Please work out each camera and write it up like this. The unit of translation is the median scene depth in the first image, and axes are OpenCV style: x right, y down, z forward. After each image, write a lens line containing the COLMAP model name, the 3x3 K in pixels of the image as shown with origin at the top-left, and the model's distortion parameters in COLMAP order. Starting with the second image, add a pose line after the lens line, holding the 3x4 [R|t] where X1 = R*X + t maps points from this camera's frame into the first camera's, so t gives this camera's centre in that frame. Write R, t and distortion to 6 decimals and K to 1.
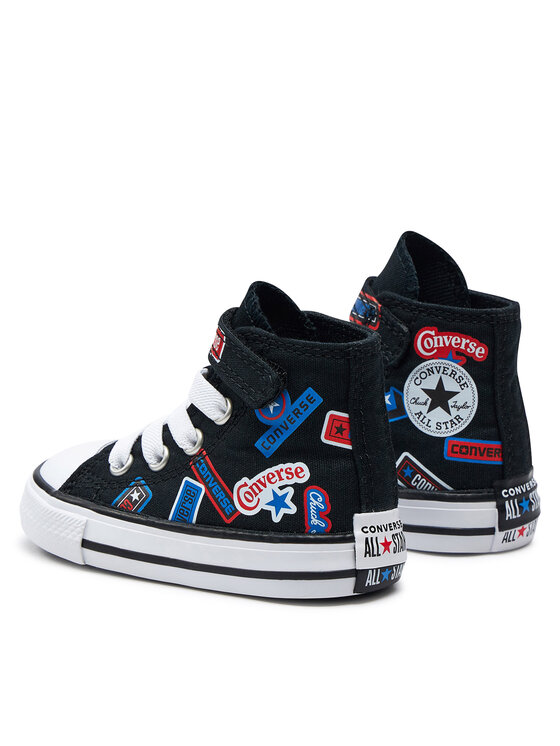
lens RADIAL K [[2200.5, 0, 279.1], [0, 2200.5, 374.9], [0, 0, 1]] dist [0.334439, 0.000000]
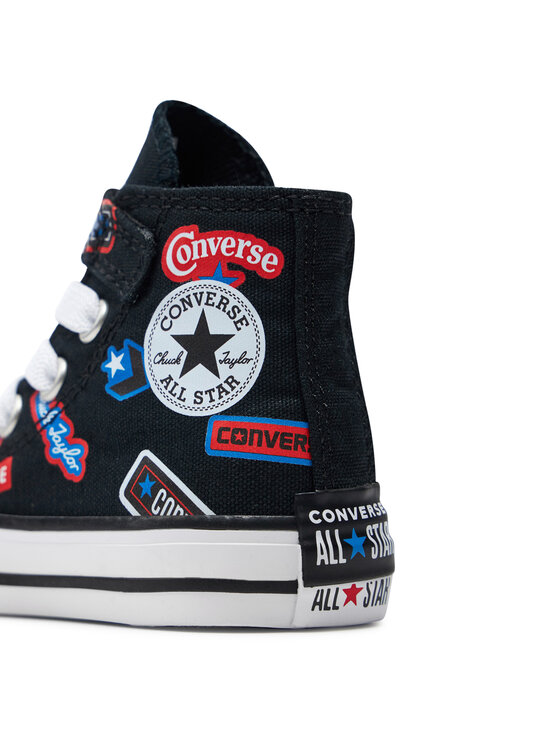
lens RADIAL K [[2200.5, 0, 280.8], [0, 2200.5, 372.0], [0, 0, 1]] dist [0.334439, 0.000000]
pose [[0.999227, -0.002172, -0.039253, 0.114788], [-0.003505, 0.989576, -0.143972, 0.096386], [0.039156, 0.143998, 0.988803, 0.450409]]
